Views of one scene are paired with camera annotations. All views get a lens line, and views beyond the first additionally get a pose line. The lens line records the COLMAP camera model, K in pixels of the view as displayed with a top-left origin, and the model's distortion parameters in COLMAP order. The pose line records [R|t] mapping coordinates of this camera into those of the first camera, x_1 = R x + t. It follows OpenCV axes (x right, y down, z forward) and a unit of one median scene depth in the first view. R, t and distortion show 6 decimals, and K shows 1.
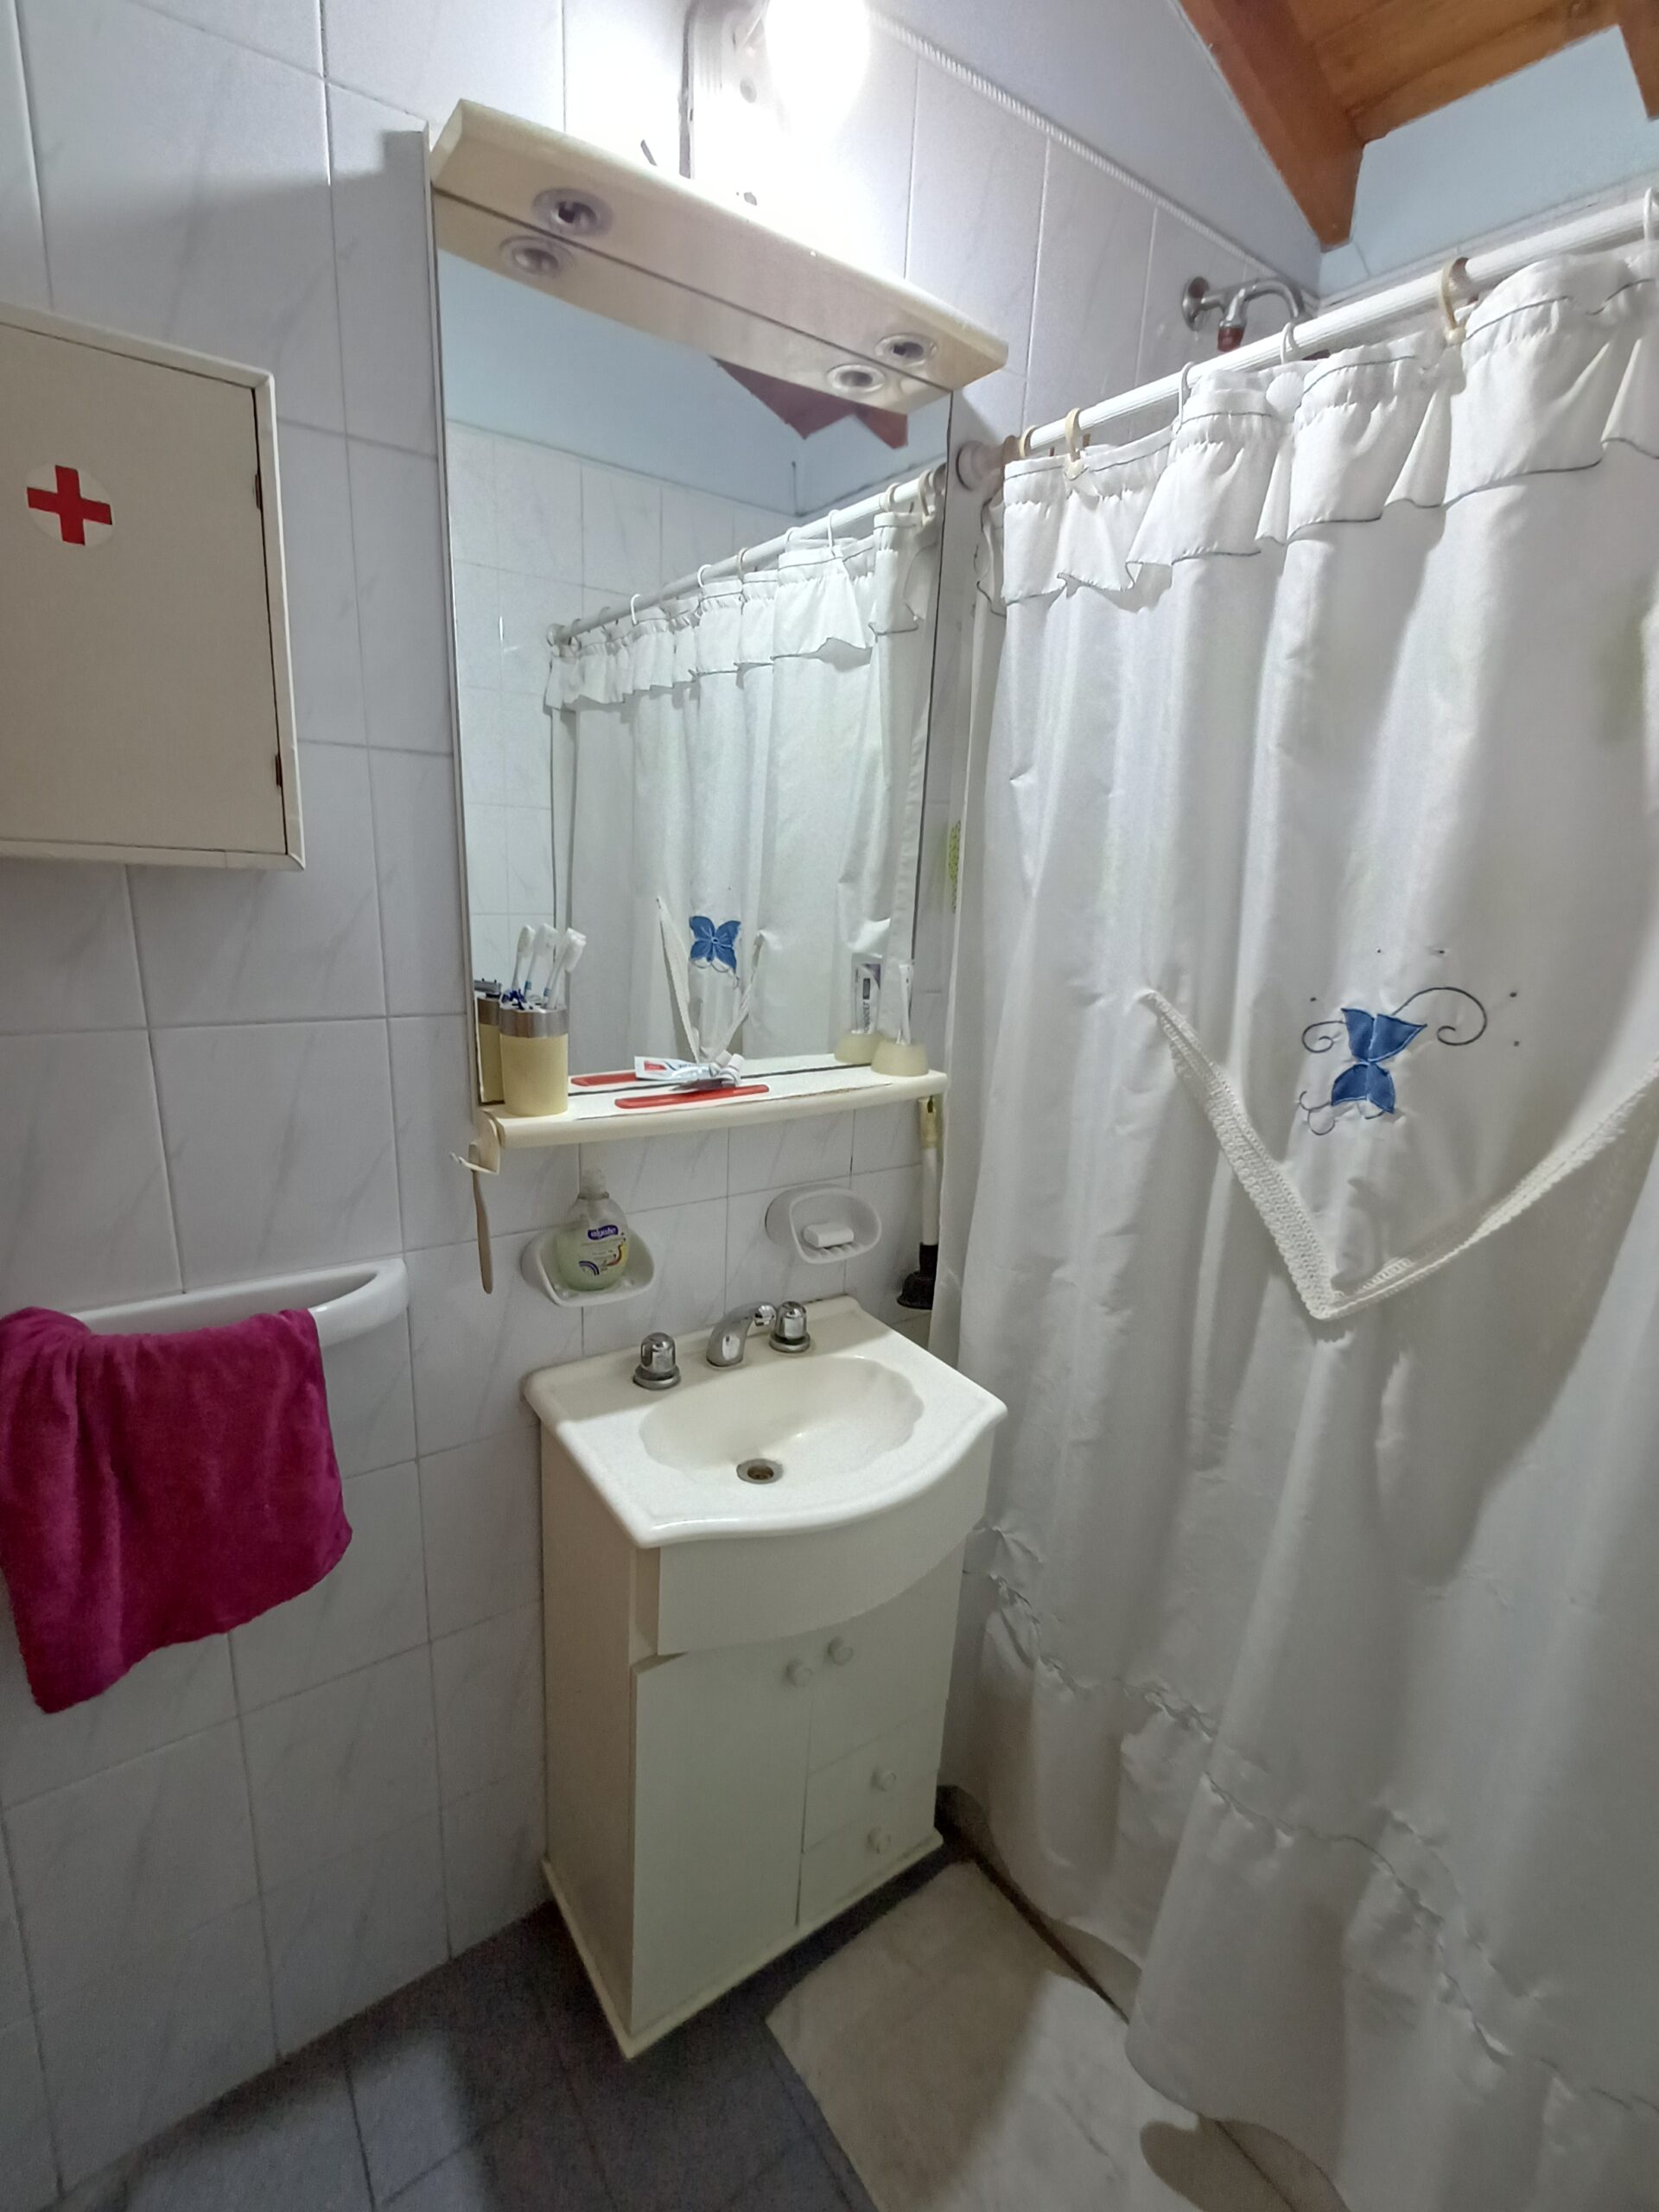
lens RADIAL K [[996.1, 0, 819.6], [0, 996.1, 1115.7], [0, 0, 1]] dist [0.004773, -0.005572]
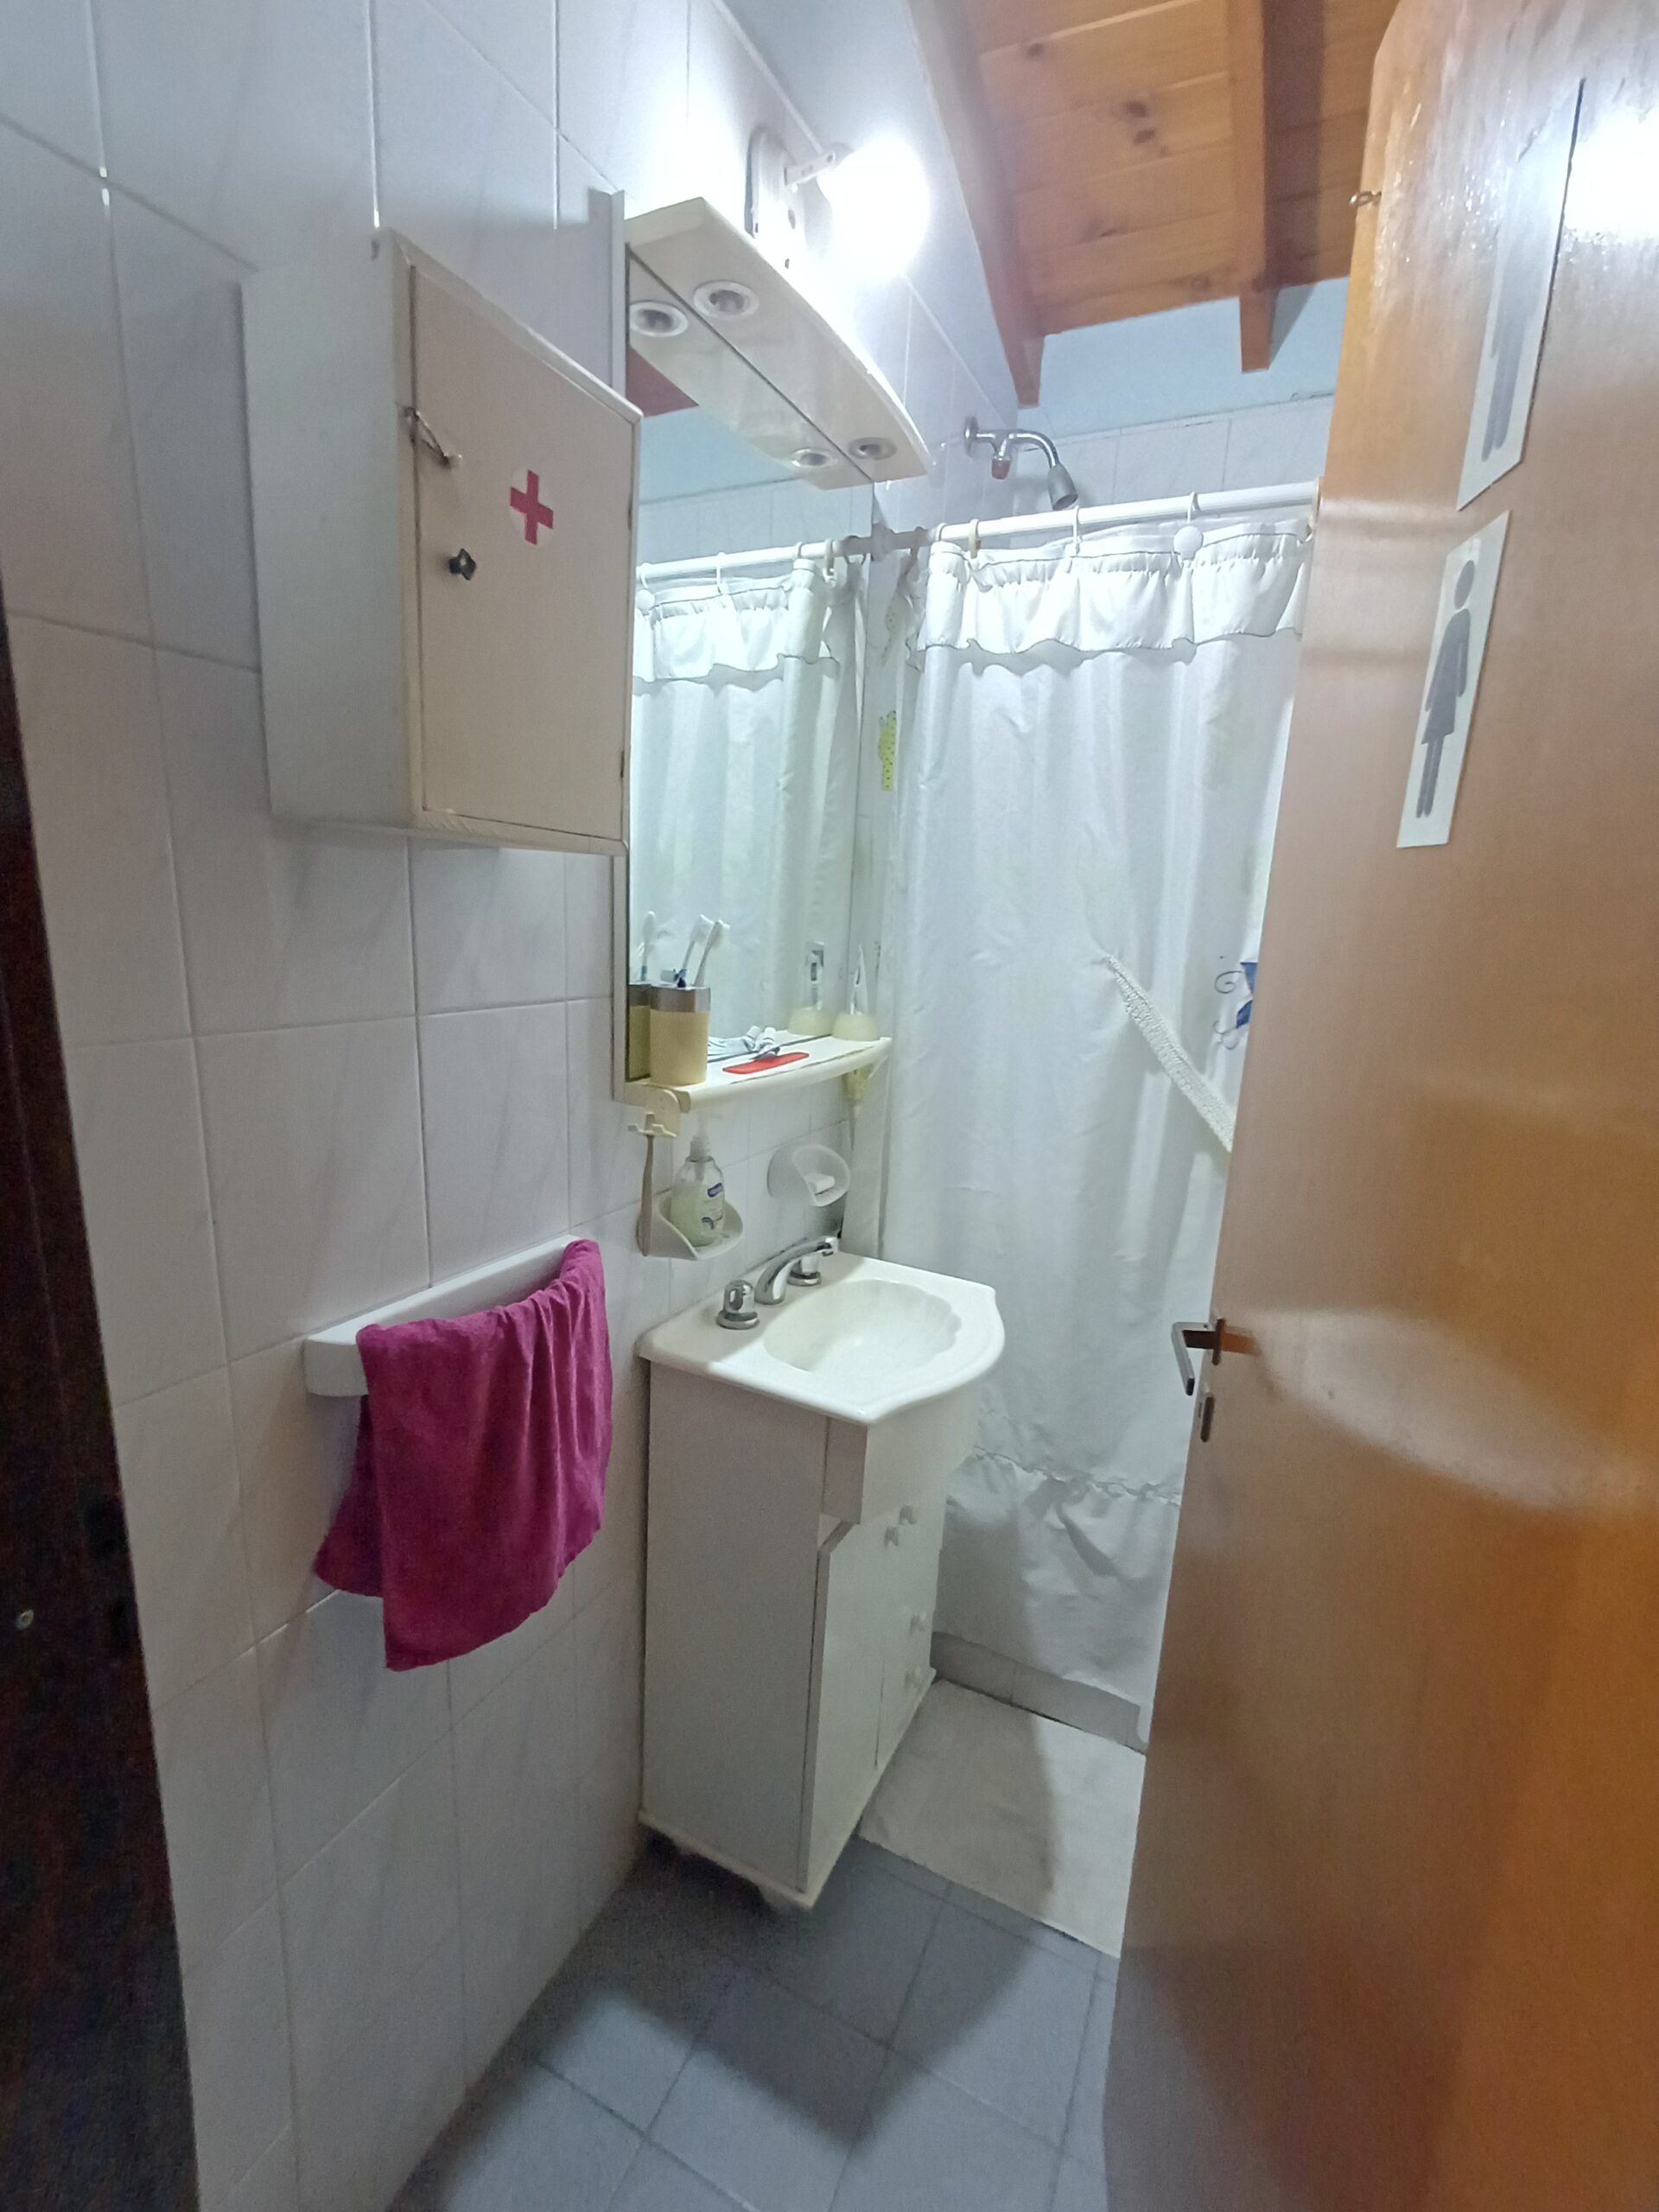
lens RADIAL K [[936.0, 0, 825.8], [0, 936.0, 1098.6], [0, 0, 1]] dist [-0.003103, 0.000486]
pose [[0.913785, -0.090615, 0.395963, -0.488914], [0.096908, 0.995285, 0.004129, 0.022406], [-0.394470, 0.034599, 0.918257, -0.010387]]
